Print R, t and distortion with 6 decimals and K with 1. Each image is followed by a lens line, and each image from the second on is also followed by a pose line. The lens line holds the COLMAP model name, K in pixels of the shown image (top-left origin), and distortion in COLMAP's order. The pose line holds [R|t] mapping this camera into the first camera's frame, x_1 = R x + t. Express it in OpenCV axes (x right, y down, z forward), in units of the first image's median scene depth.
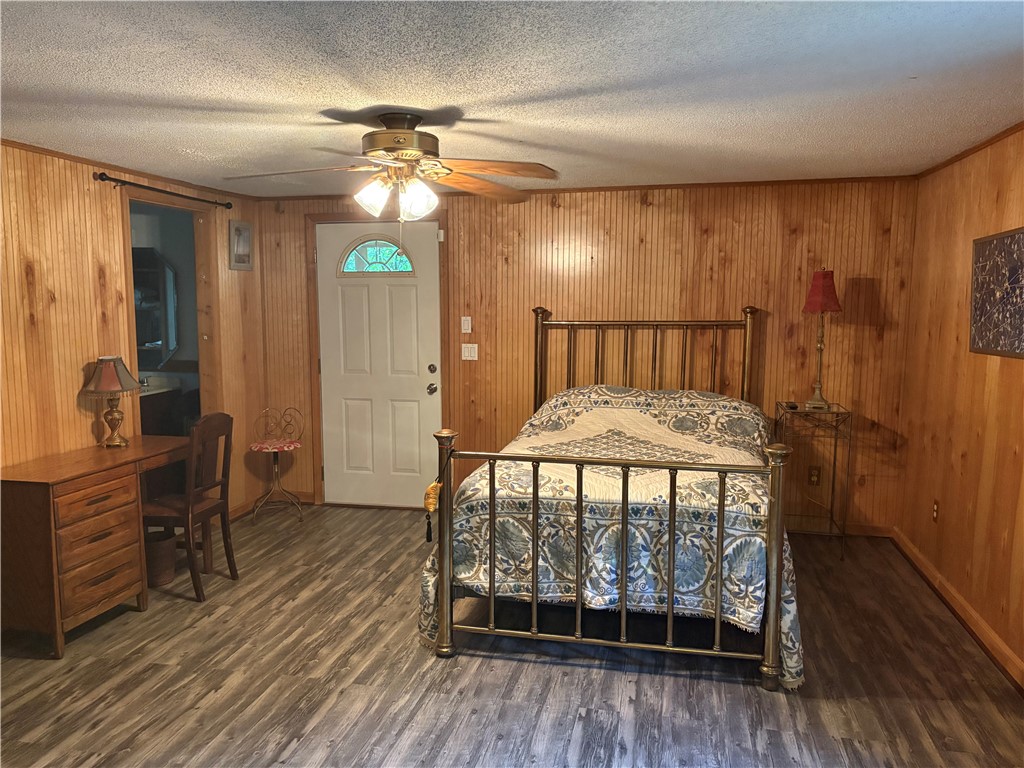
lens RADIAL K [[774.9, 0, 512.0], [0, 774.9, 384.0], [0, 0, 1]] dist [0.037800, -0.038026]
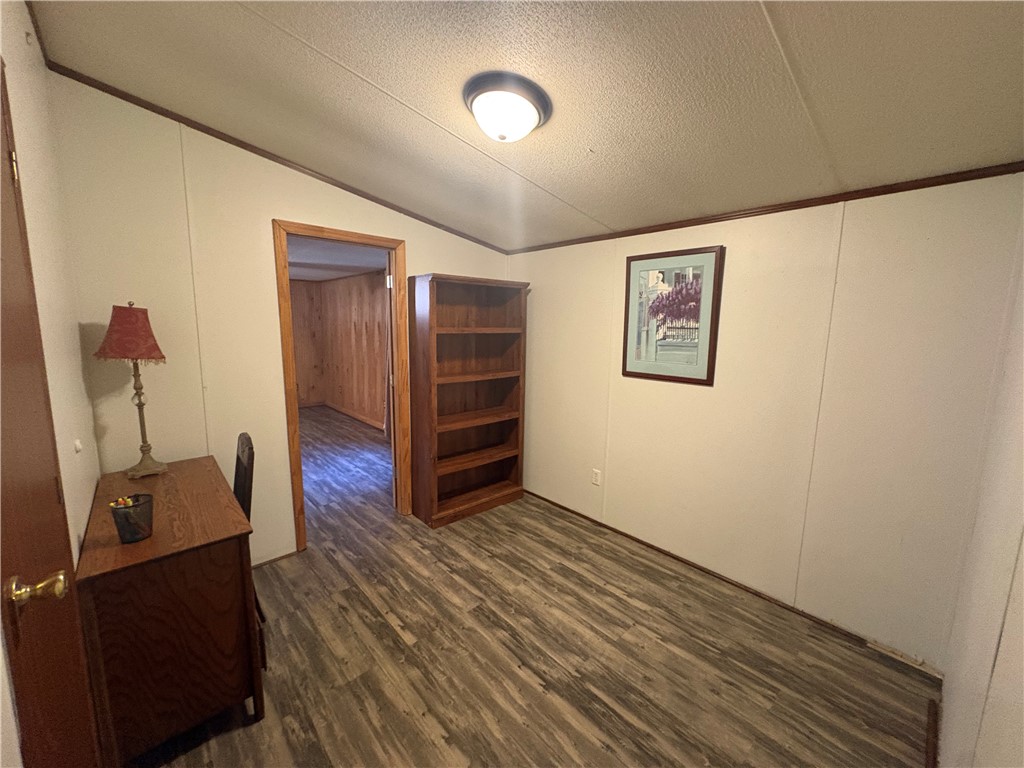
lens RADIAL K [[405.9, 0, 512.0], [0, 405.9, 384.0], [0, 0, 1]] dist [-0.000384, 0.000116]
pose [[0.566552, -0.109806, 0.816677, -0.404763], [0.073867, 0.993859, 0.082386, 0.051882], [-0.820709, 0.013650, 0.571184, -0.516916]]
